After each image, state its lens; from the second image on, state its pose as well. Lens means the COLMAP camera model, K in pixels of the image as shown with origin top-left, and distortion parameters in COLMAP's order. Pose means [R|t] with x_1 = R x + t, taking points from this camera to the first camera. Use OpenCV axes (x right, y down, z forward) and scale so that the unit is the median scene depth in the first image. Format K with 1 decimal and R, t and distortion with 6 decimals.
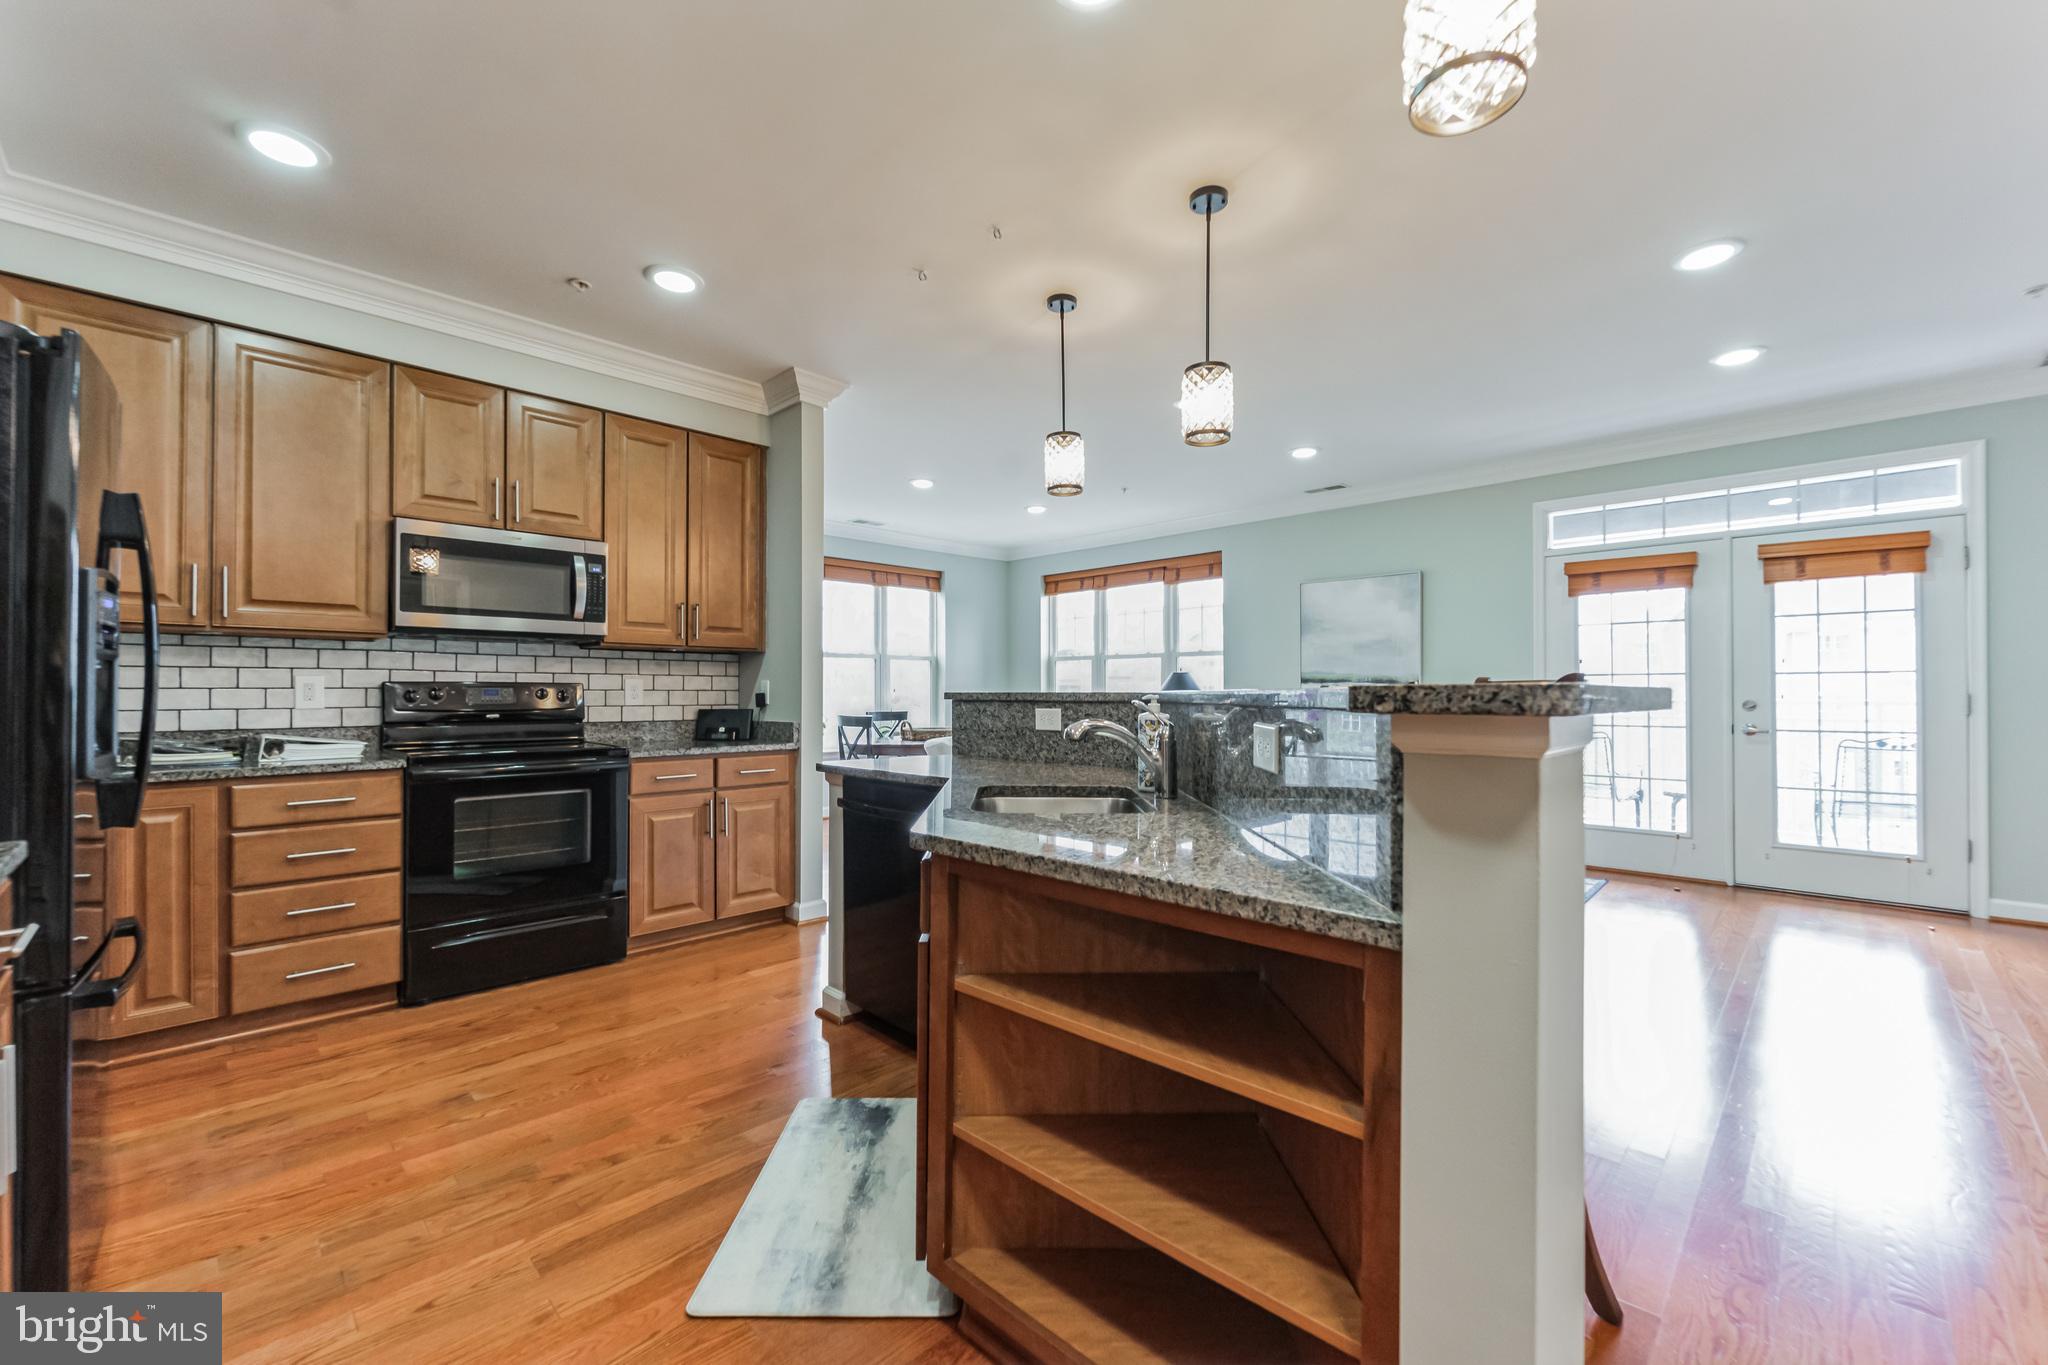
lens RADIAL K [[835.6, 0, 1029.0], [0, 835.6, 688.6], [0, 0, 1]] dist [-0.002495, -0.001233]
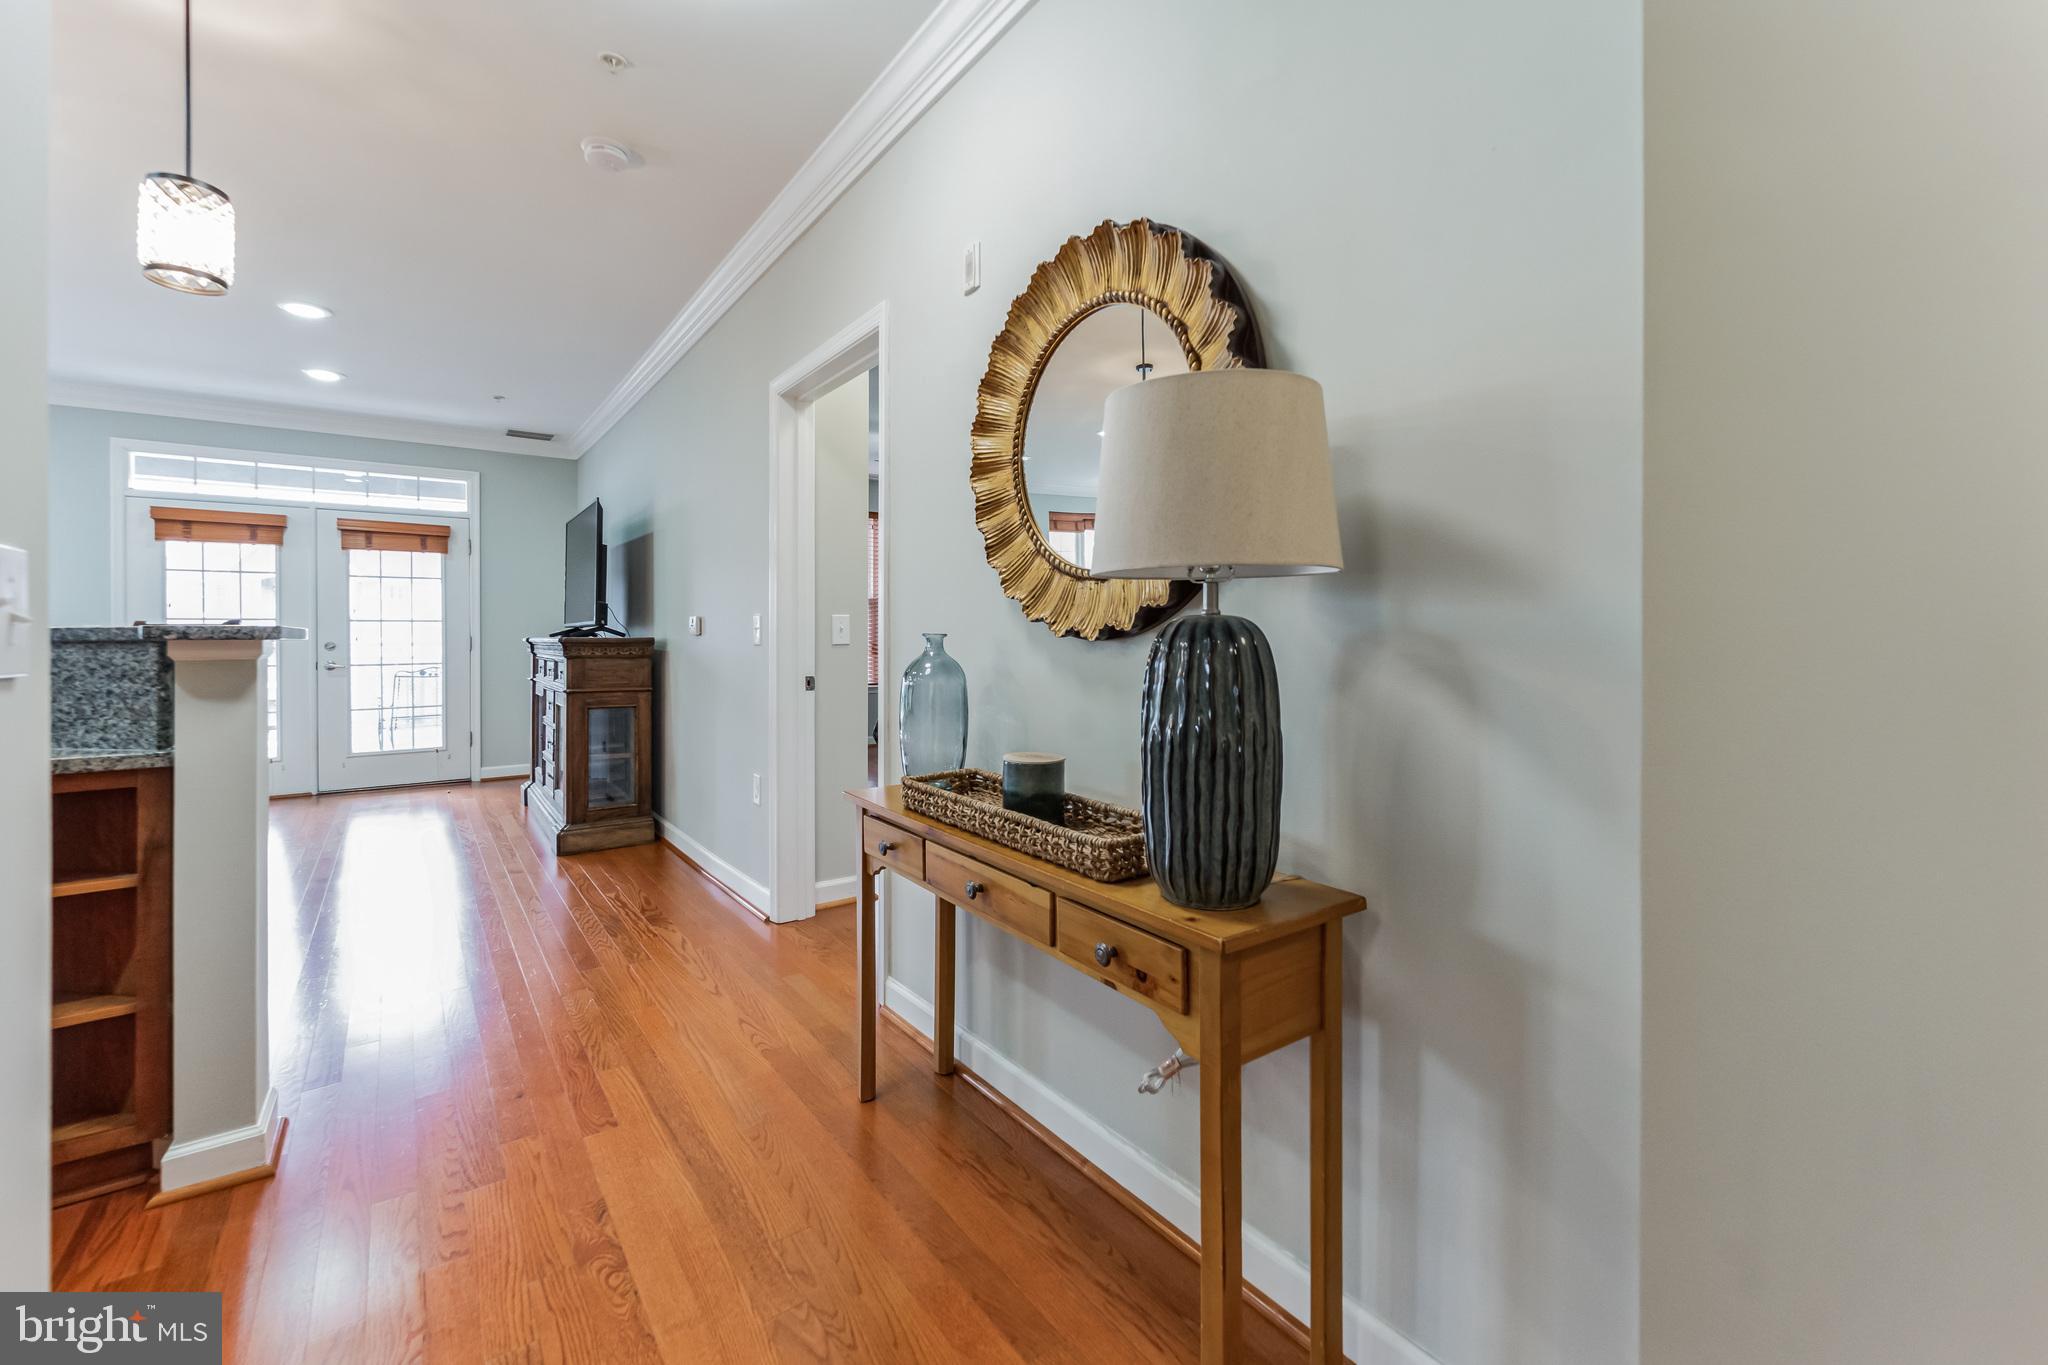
lens RADIAL K [[835.6, 0, 1005.9], [0, 835.6, 640.7], [0, 0, 1]] dist [-0.002495, -0.001233]
pose [[0.170699, -0.004290, 0.985314, -0.186722], [-0.003782, 0.999980, 0.005009, 0.002137], [-0.985316, -0.004581, 0.170680, -0.203613]]
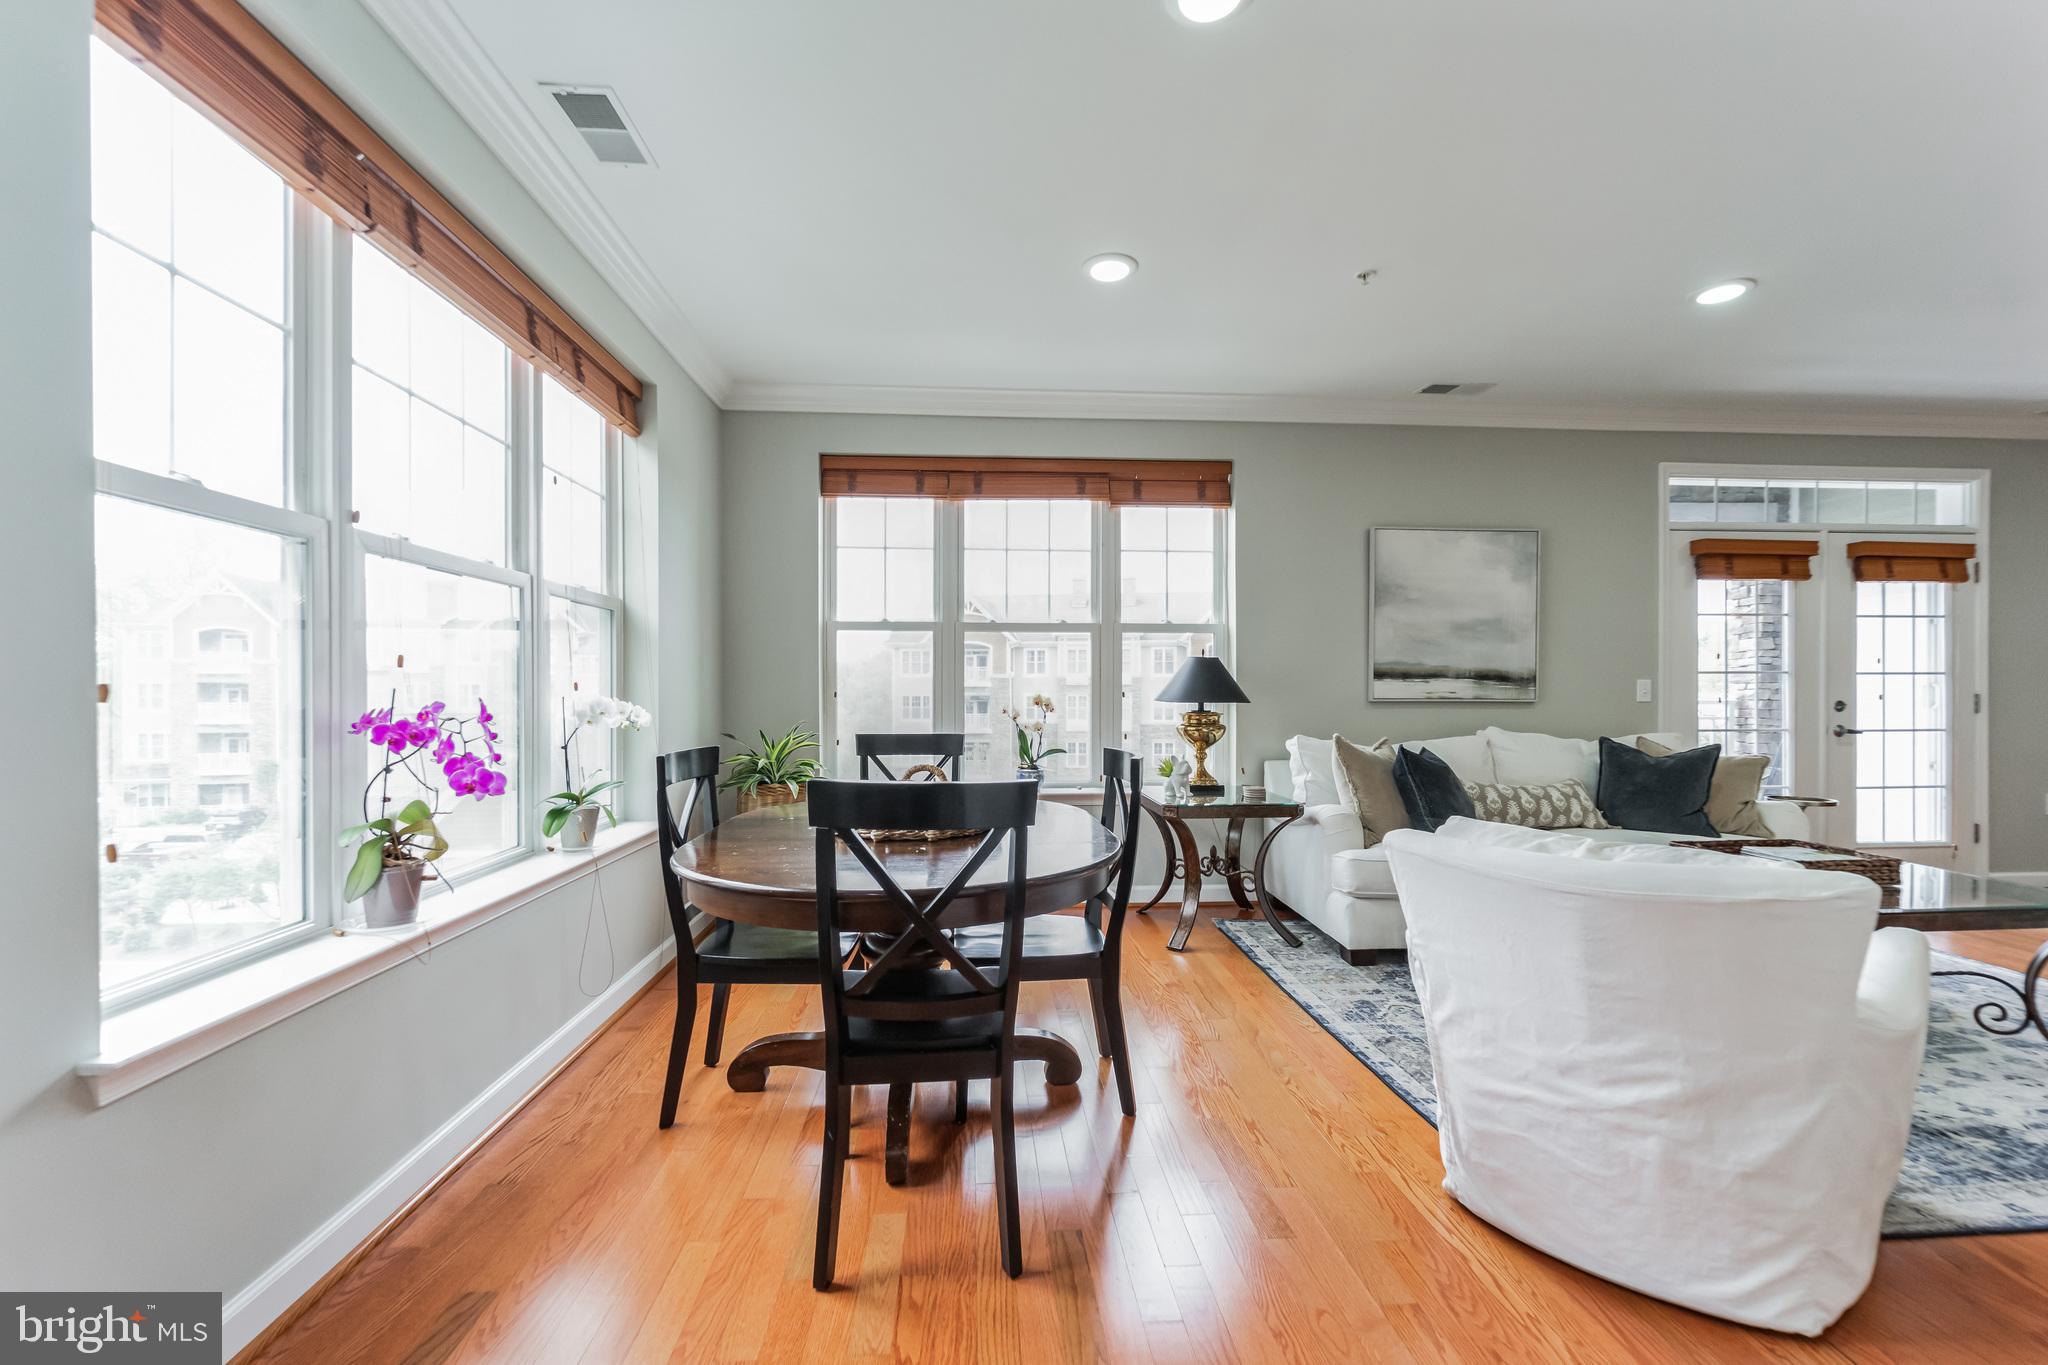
lens RADIAL K [[835.6, 0, 1025.7], [0, 835.6, 686.4], [0, 0, 1]] dist [-0.002495, -0.001233]
pose [[0.659459, 0.000579, 0.751740, -0.504484], [-0.002566, 0.999996, 0.001480, -0.000312], [-0.751736, -0.002905, 0.659458, 1.084101]]
